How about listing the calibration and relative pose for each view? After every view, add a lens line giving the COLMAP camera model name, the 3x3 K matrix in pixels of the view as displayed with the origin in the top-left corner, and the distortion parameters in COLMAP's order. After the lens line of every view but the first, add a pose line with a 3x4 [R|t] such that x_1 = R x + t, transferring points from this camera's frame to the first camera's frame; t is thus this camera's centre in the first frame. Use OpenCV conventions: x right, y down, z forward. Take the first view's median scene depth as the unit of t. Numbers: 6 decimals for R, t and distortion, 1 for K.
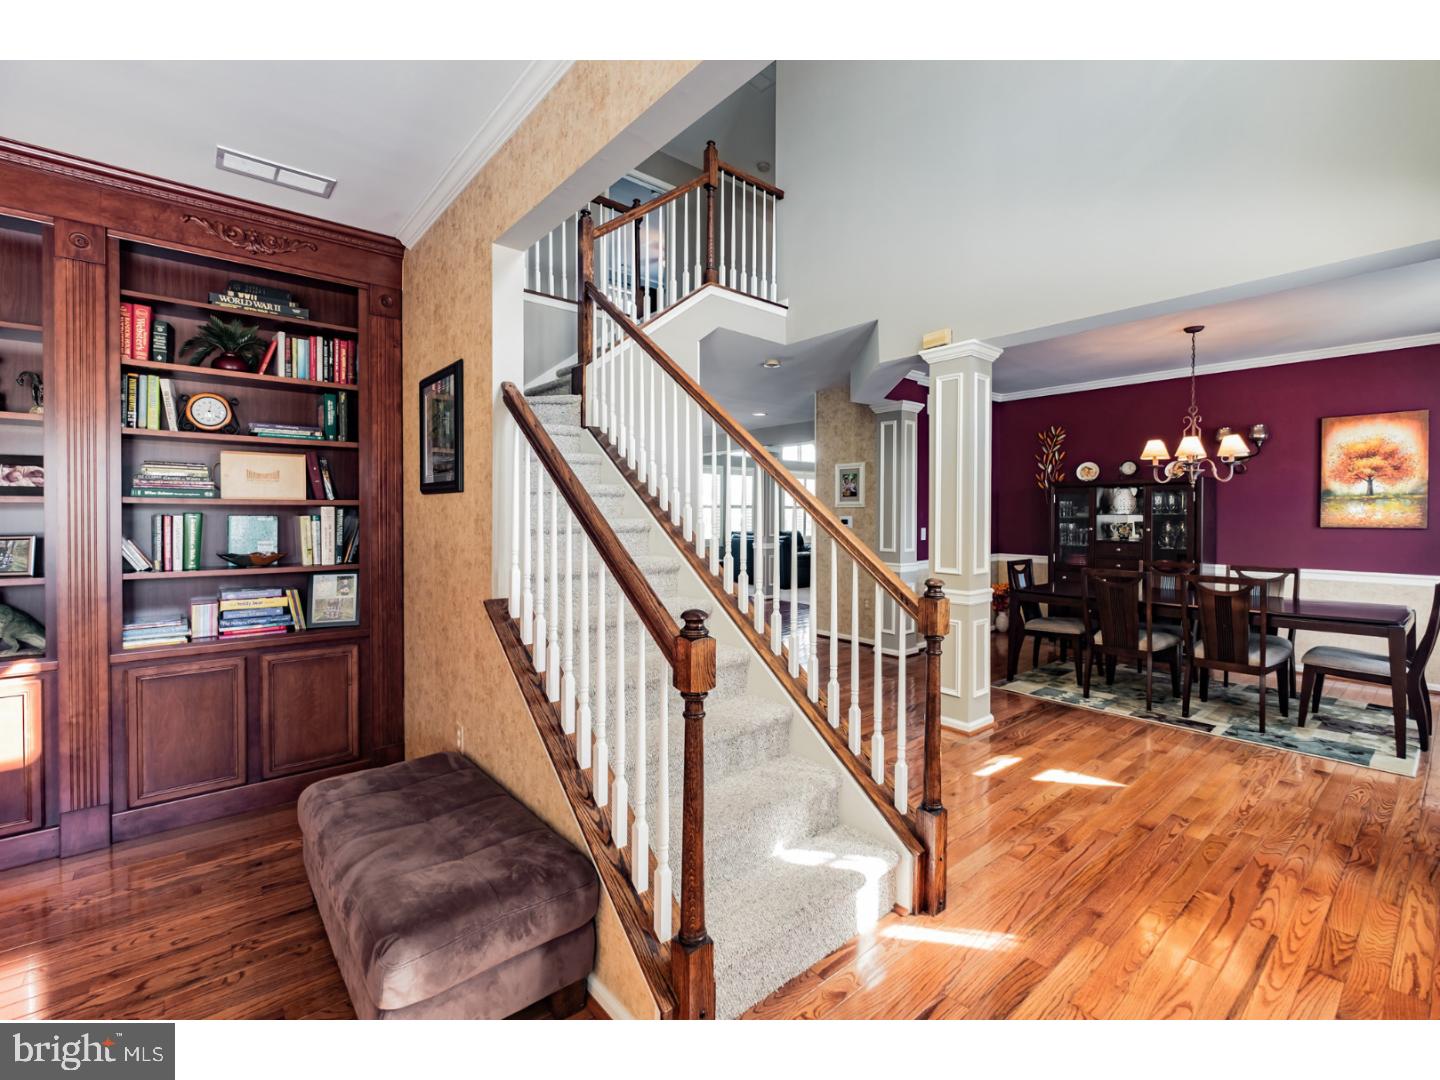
lens RADIAL K [[639.4, 0, 721.7], [0, 639.4, 522.6], [0, 0, 1]] dist [-0.001022, -0.000113]
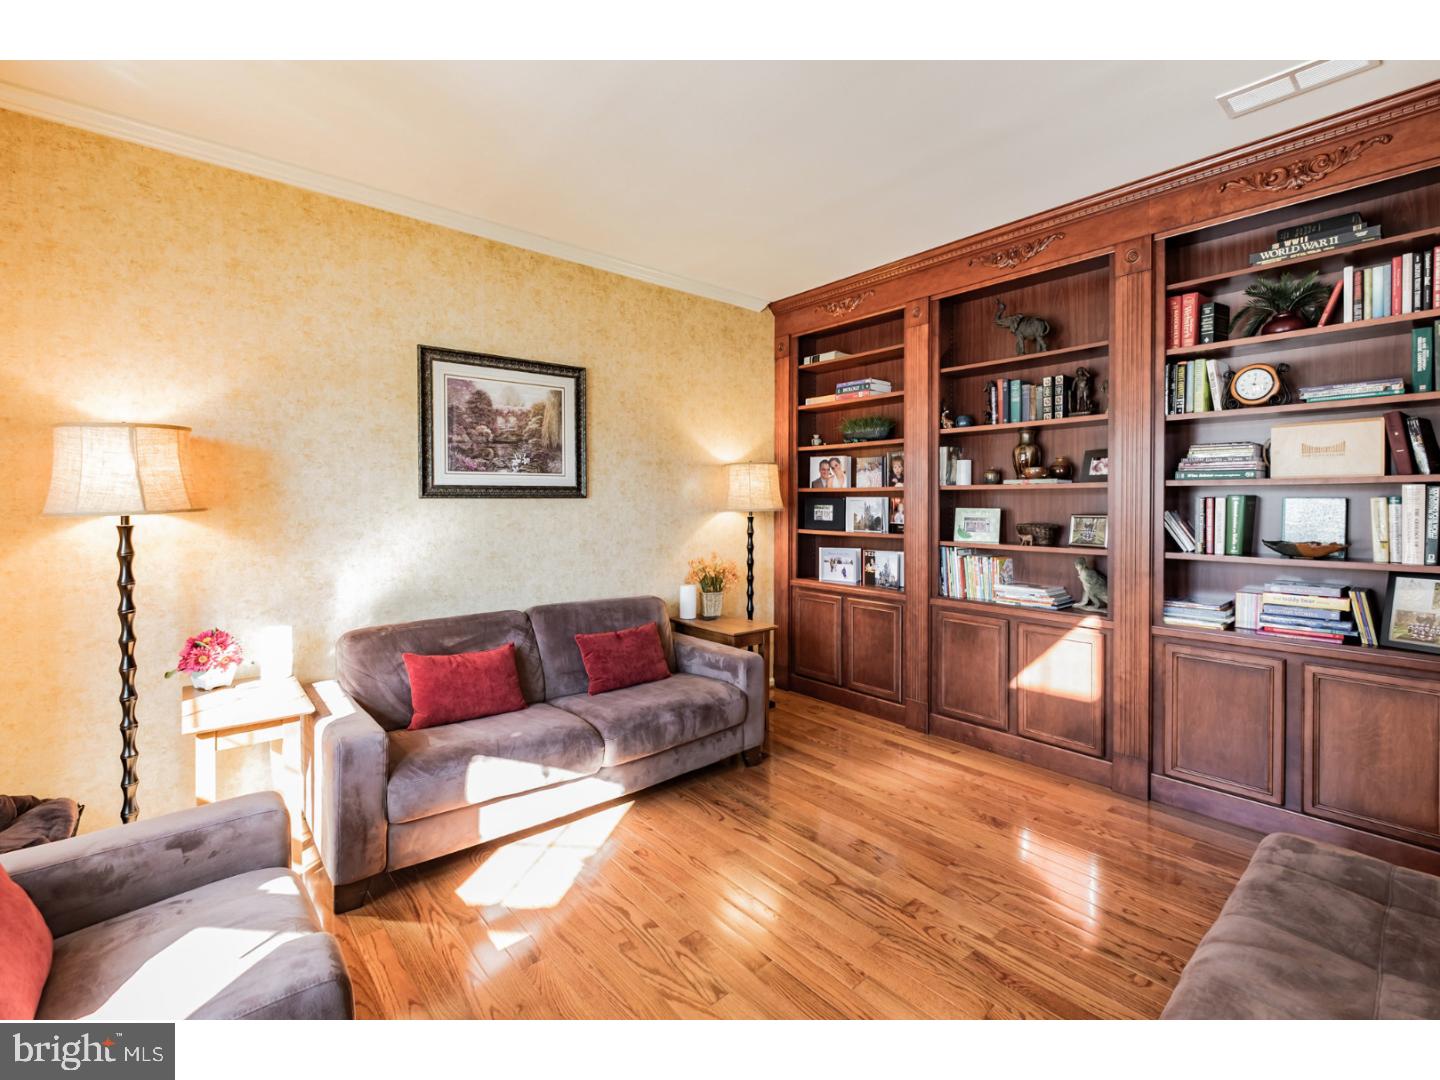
lens RADIAL K [[642.5, 0, 721.8], [0, 642.5, 508.8], [0, 0, 1]] dist [-0.001034, -0.000210]
pose [[0.009497, 0.008092, -0.999922, 0.116682], [-0.009932, 0.999919, 0.007998, 0.005508], [0.999906, 0.009855, 0.009577, 0.231163]]
